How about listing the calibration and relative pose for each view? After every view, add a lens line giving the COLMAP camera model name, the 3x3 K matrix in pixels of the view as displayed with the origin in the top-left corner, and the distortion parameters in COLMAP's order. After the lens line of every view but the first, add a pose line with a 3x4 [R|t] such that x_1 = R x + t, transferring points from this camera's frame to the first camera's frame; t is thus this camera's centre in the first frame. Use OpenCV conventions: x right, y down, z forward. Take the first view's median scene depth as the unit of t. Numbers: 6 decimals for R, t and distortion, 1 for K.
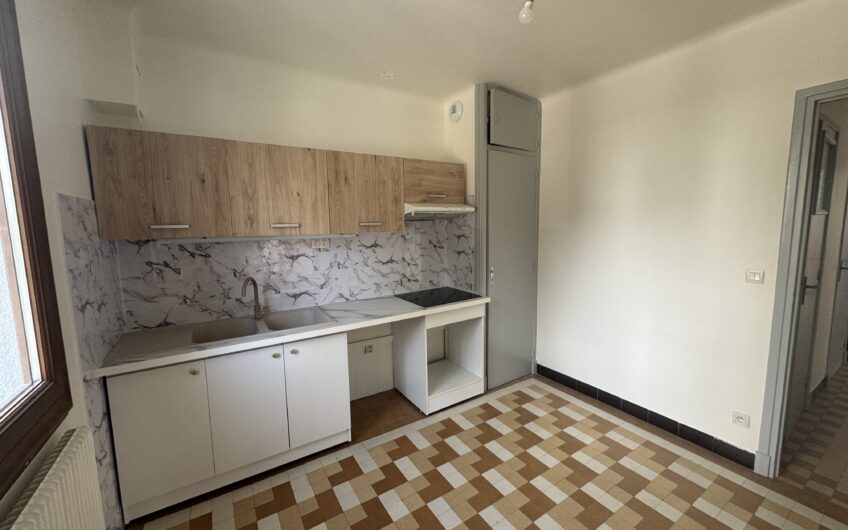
lens RADIAL K [[336.7, 0, 424.0], [0, 336.7, 265.0], [0, 0, 1]] dist [0.000172, 0.000063]
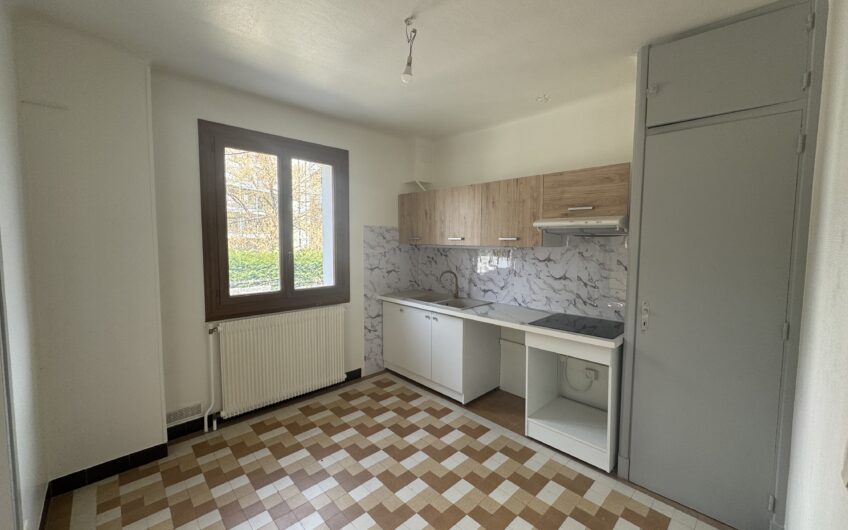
lens RADIAL K [[336.7, 0, 424.0], [0, 336.7, 265.0], [0, 0, 1]] dist [0.000172, 0.000063]
pose [[0.195967, 0.091758, -0.976308, 0.847783], [-0.129295, 0.989338, 0.067030, -0.067521], [0.972049, 0.113096, 0.205742, 0.454525]]
